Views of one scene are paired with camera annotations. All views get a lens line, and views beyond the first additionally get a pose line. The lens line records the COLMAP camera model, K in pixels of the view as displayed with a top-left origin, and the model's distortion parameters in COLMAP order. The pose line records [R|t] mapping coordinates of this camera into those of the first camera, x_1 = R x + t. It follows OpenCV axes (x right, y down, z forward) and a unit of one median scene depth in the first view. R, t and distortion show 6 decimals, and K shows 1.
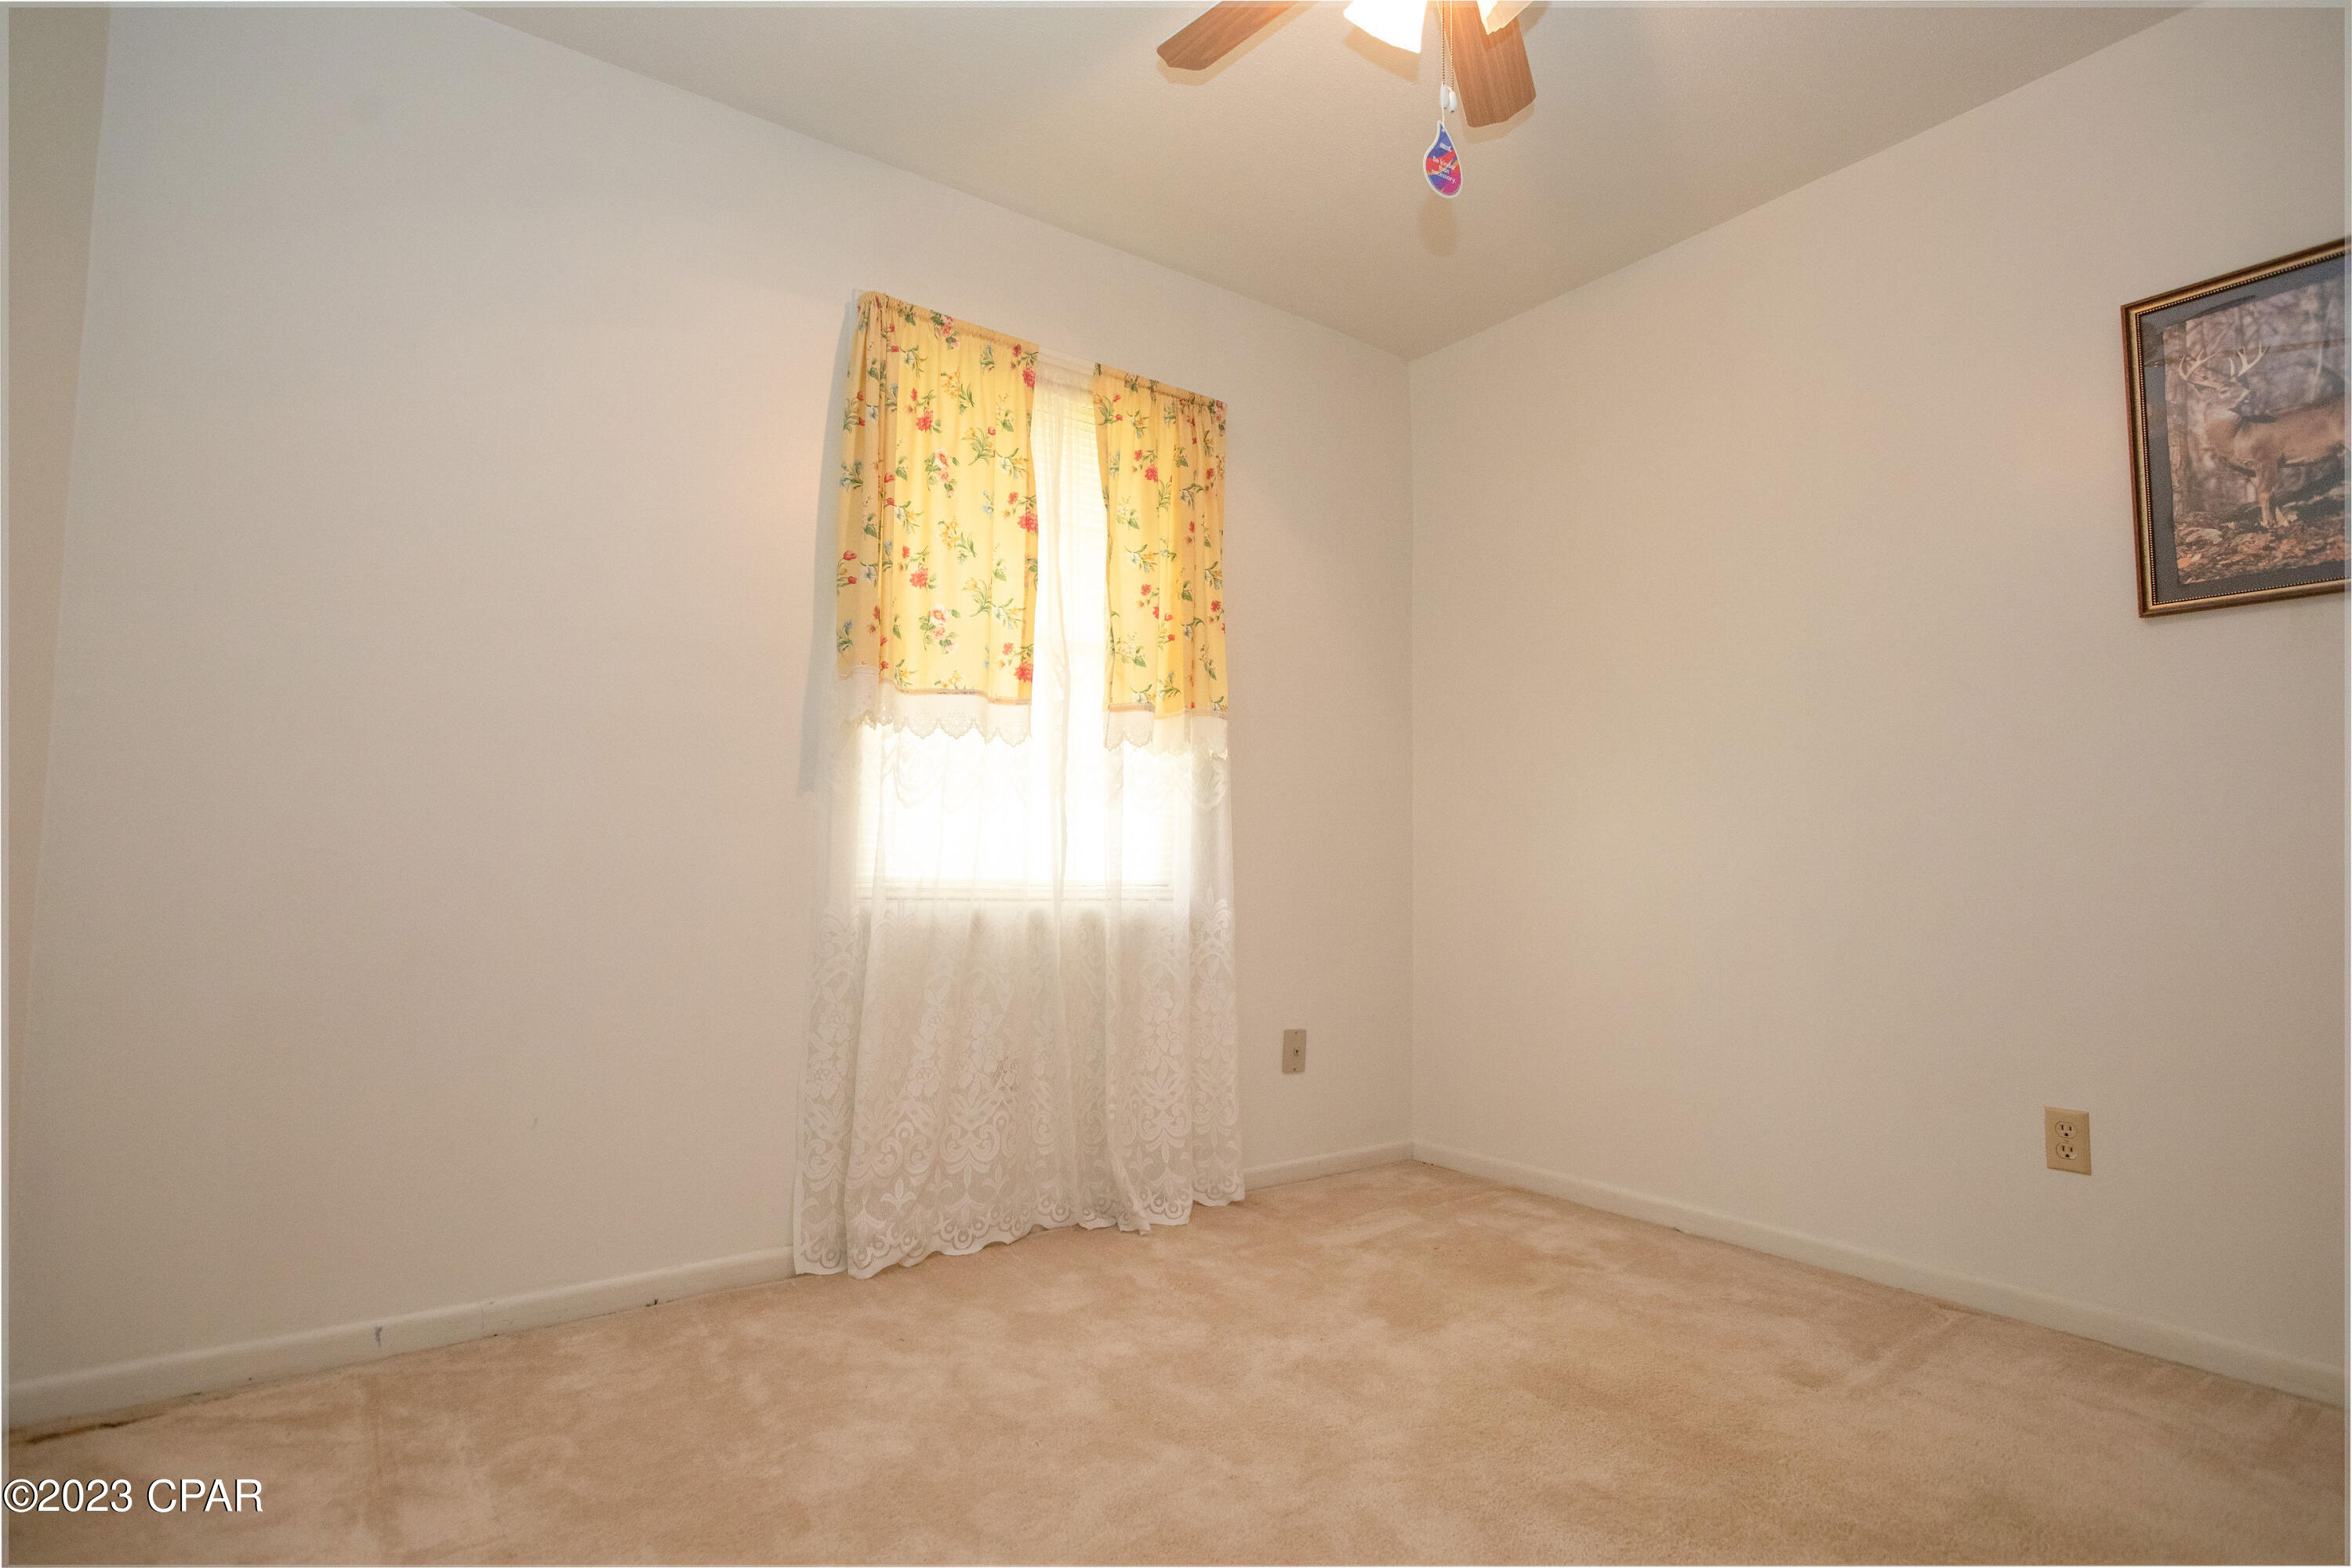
lens RADIAL K [[1221.6, 0, 1186.0], [0, 1221.6, 797.7], [0, 0, 1]] dist [-0.005274, 0.003375]
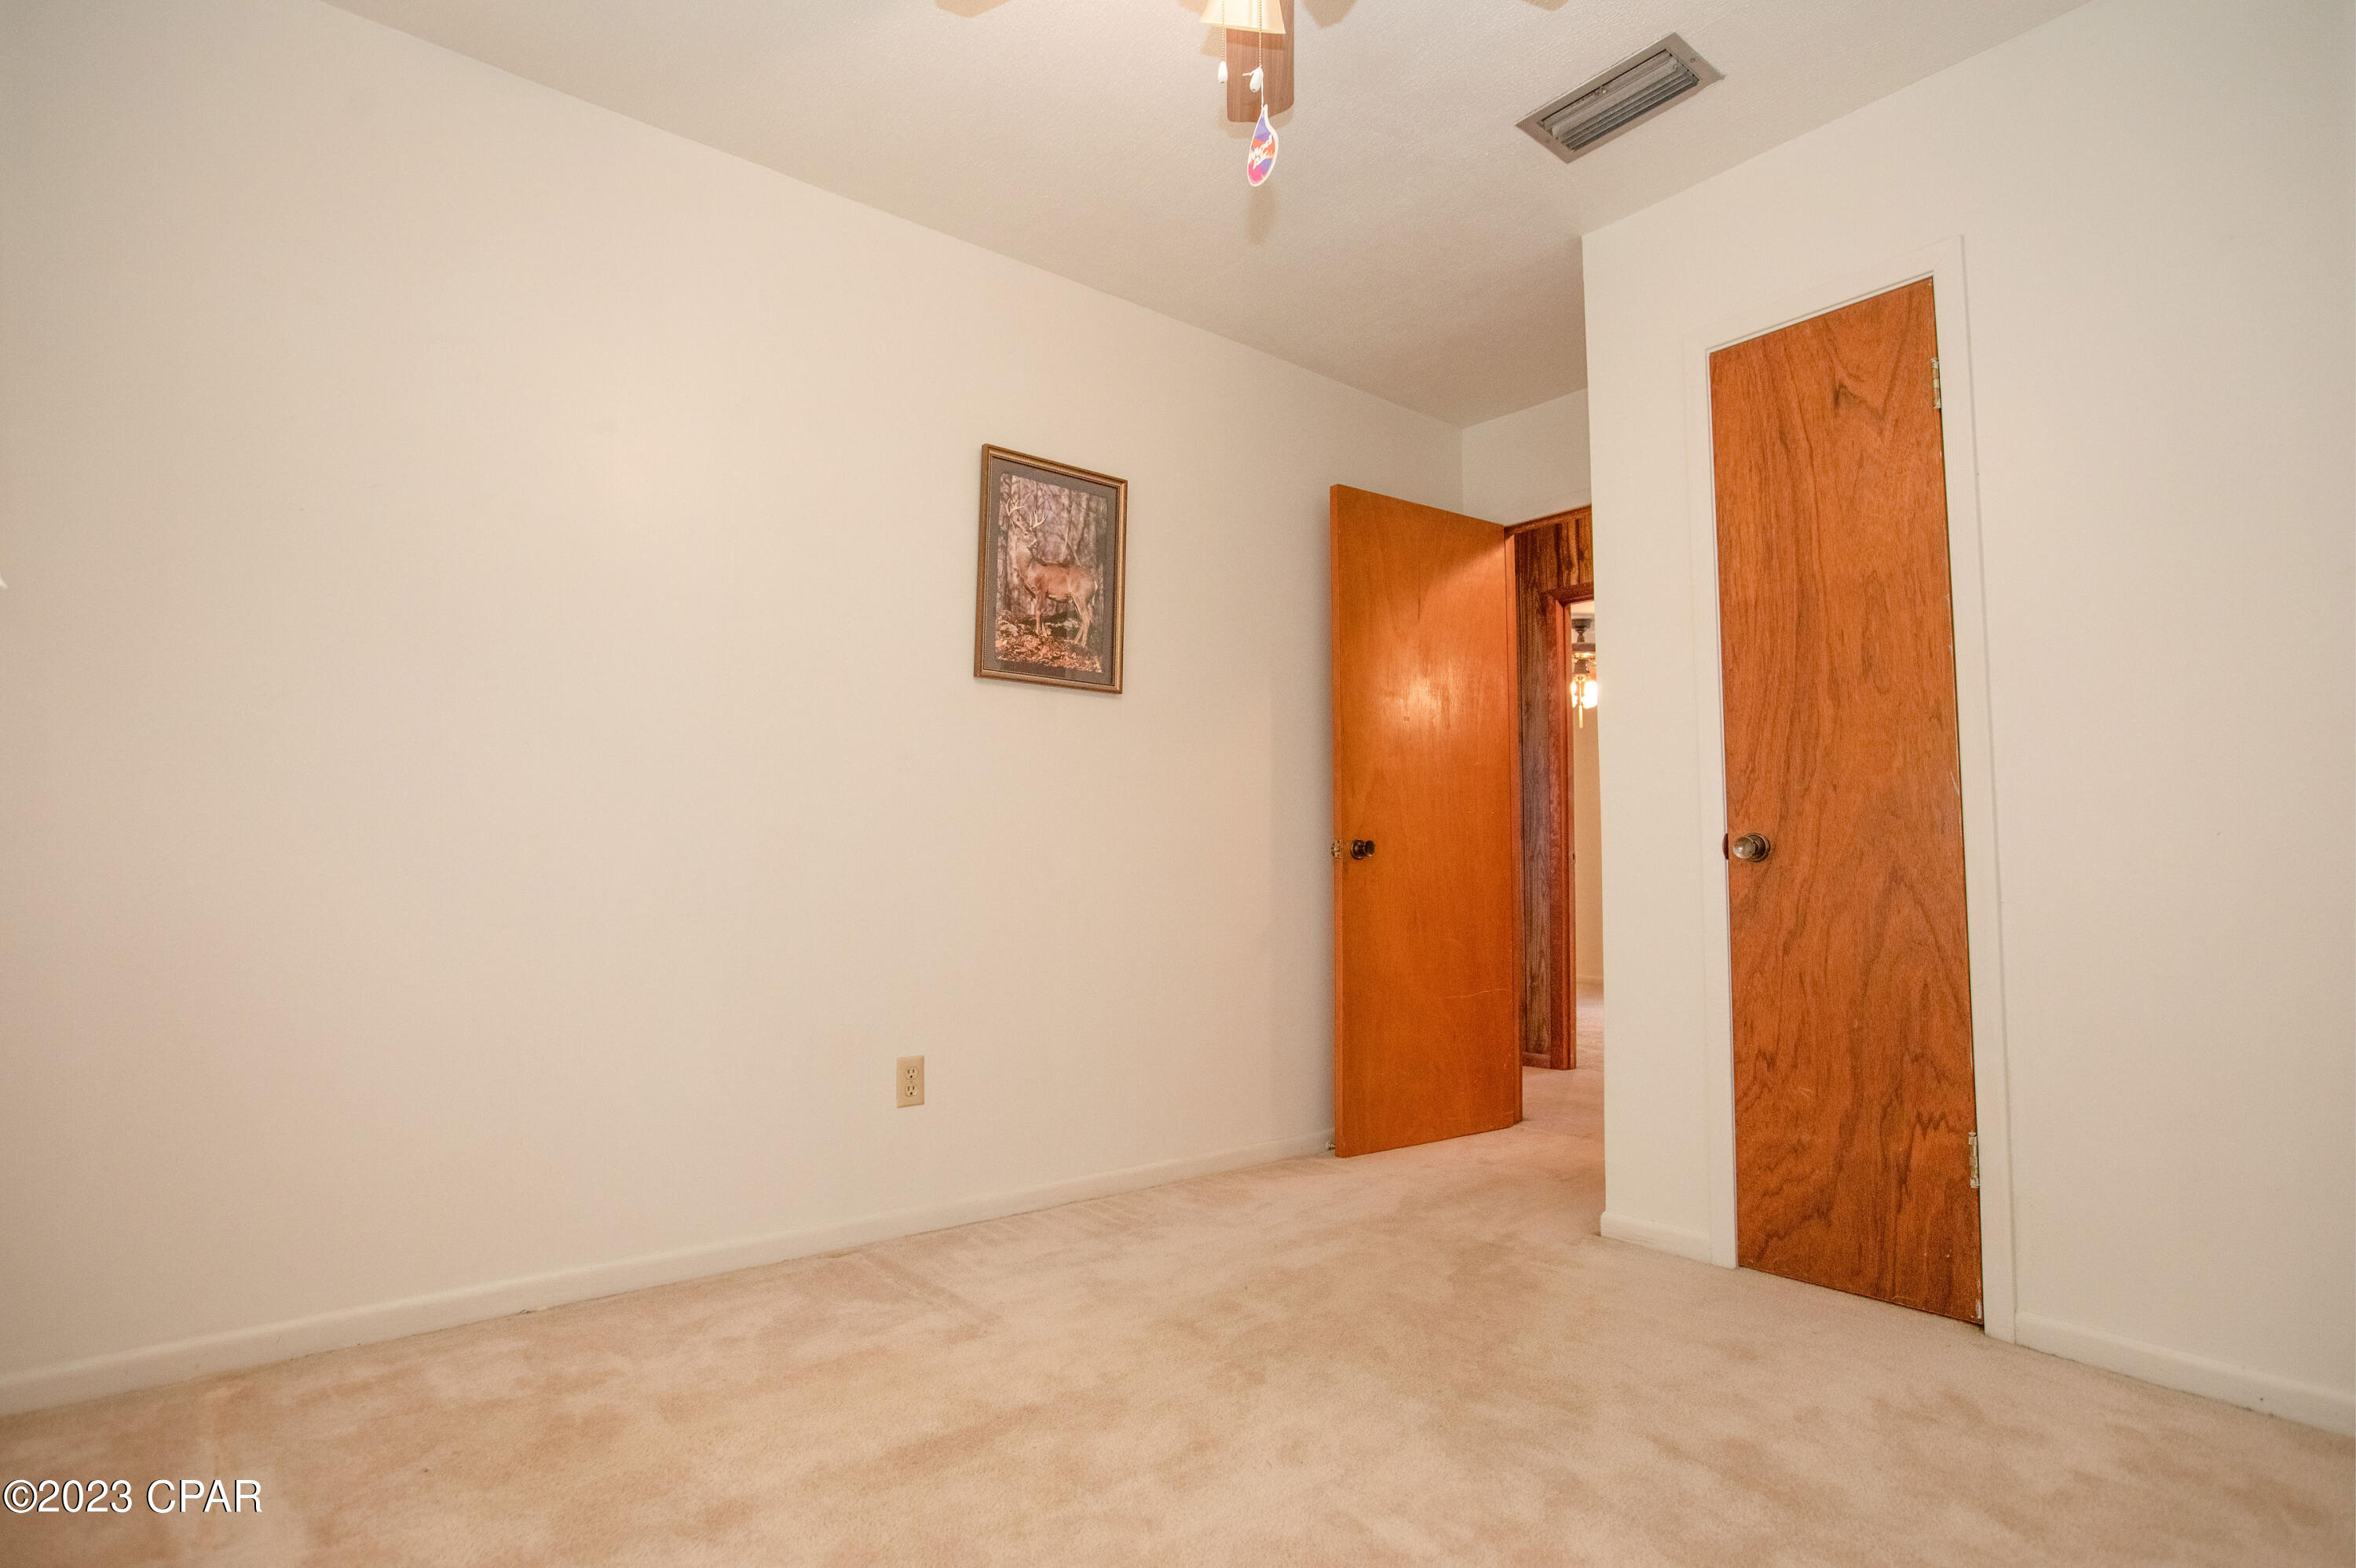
lens RADIAL K [[1223.5, 0, 1177.9], [0, 1223.5, 794.0], [0, 0, 1]] dist [-0.005274, 0.003375]
pose [[-0.059021, 0.050260, 0.996991, -0.428130], [-0.070148, 0.996054, -0.054366, 0.029760], [-0.995789, -0.073146, -0.055262, 0.632704]]
